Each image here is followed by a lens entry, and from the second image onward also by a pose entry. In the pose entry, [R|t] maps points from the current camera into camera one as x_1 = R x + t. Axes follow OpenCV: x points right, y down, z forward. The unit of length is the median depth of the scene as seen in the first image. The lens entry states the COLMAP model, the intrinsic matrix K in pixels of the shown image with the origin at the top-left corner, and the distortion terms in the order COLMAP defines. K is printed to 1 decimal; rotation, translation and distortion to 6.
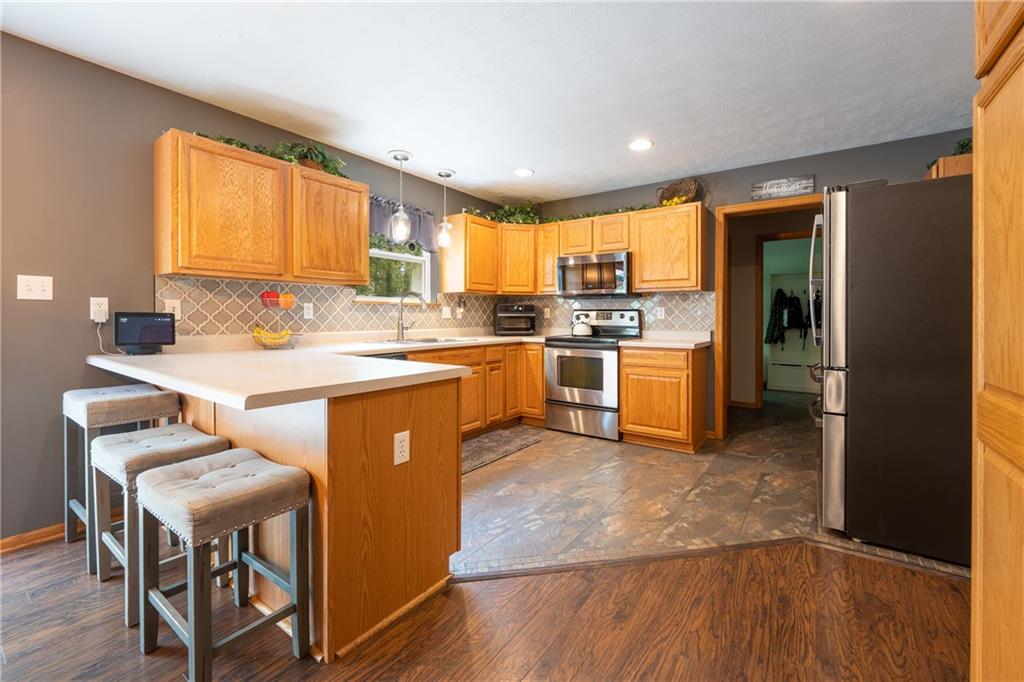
lens RADIAL K [[417.0, 0, 520.4], [0, 417.0, 316.7], [0, 0, 1]] dist [-0.008210, -0.000634]
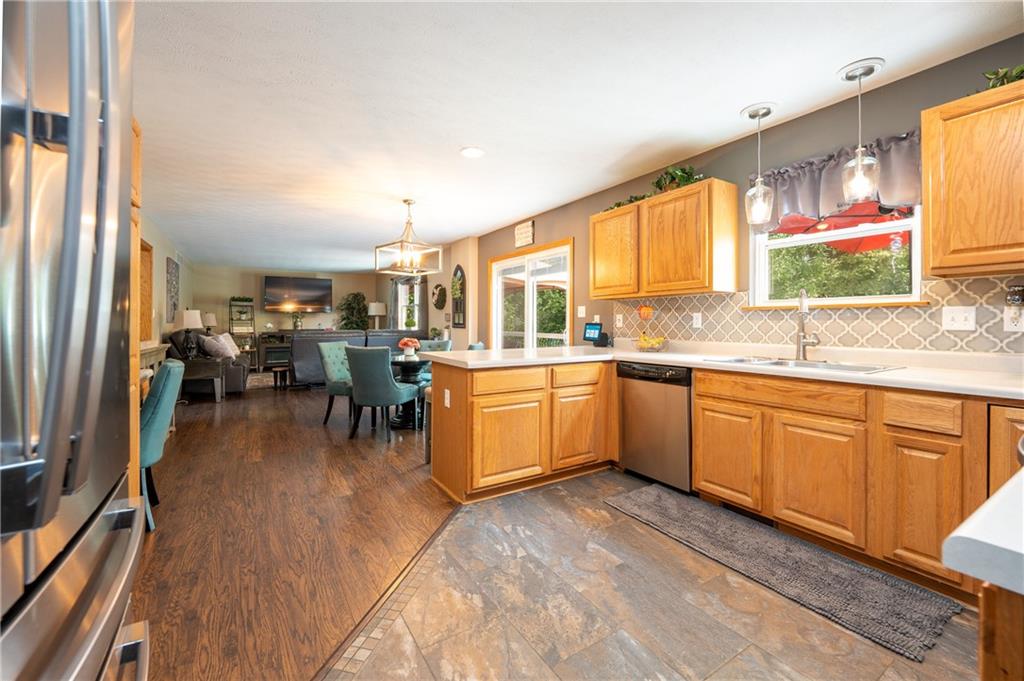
lens RADIAL K [[422.3, 0, 518.1], [0, 422.3, 322.7], [0, 0, 1]] dist [-0.007863, -0.001457]
pose [[-0.379765, -0.004818, -0.925071, 0.583091], [-0.003728, 0.999986, -0.003677, -0.002028], [0.925076, 0.002053, -0.379777, 0.901331]]
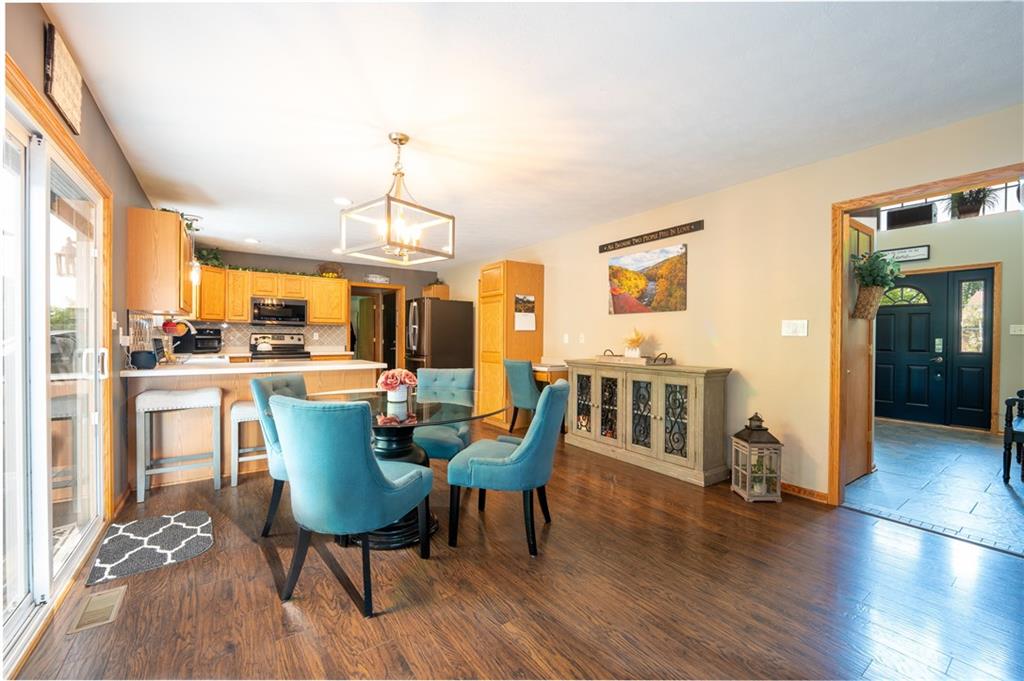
lens RADIAL K [[409.5, 0, 511.9], [0, 409.5, 339.8], [0, 0, 1]] dist [-0.001972, -0.000179]
pose [[0.339283, -0.007909, 0.940651, -1.182512], [-0.002063, 0.999956, 0.009151, -0.013048], [-0.940682, -0.005046, 0.339252, -0.402125]]
